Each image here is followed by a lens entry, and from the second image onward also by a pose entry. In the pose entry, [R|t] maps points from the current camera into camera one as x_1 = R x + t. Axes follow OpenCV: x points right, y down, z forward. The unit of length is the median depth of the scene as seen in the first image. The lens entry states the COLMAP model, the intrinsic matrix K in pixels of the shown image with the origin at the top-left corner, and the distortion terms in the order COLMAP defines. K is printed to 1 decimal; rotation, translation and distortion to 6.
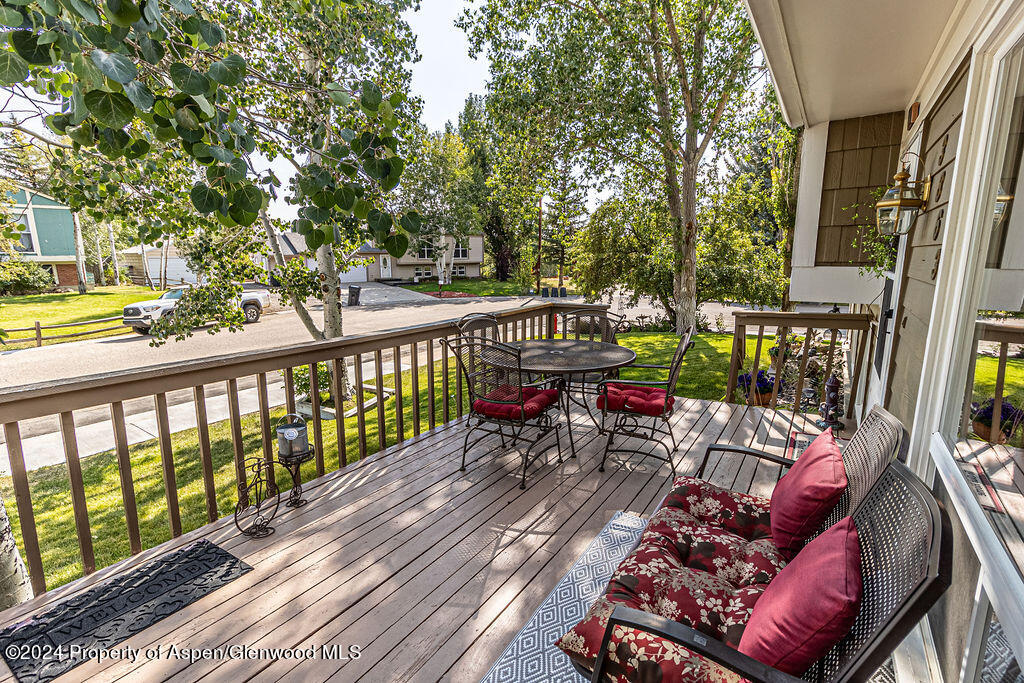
lens RADIAL K [[469.1, 0, 516.5], [0, 469.1, 340.2], [0, 0, 1]] dist [-0.001975, 0.001237]
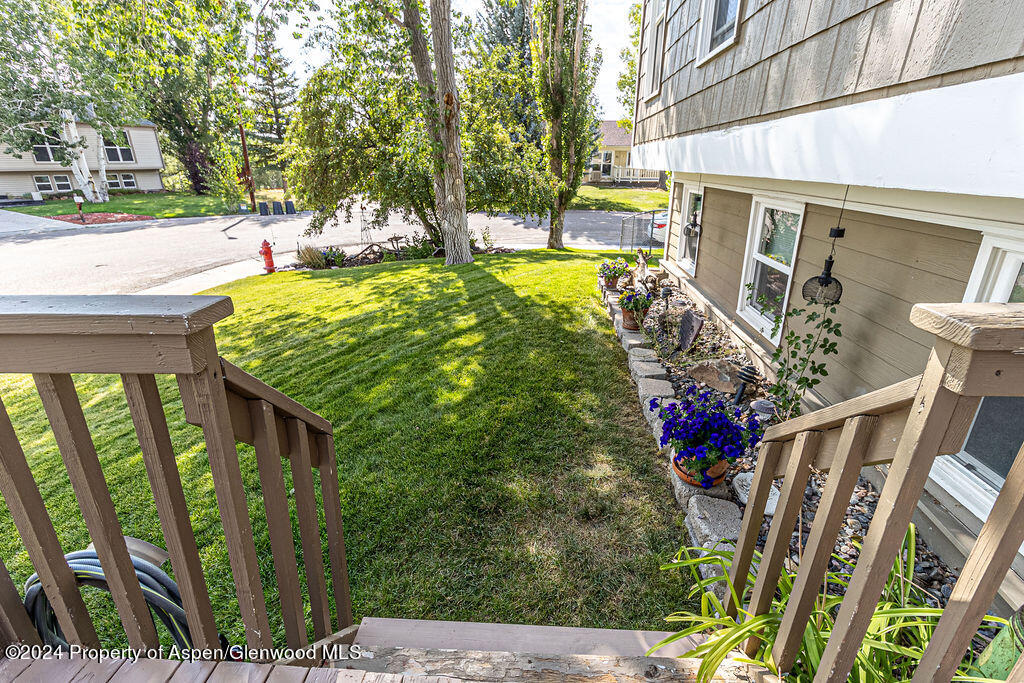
lens RADIAL K [[469.1, 0, 515.4], [0, 469.1, 337.2], [0, 0, 1]] dist [-0.001975, 0.001237]
pose [[0.871688, -0.167006, 0.460726, 0.038012], [0.083966, 0.977136, 0.195334, -0.015376], [-0.482814, -0.131585, 0.865781, 0.143286]]
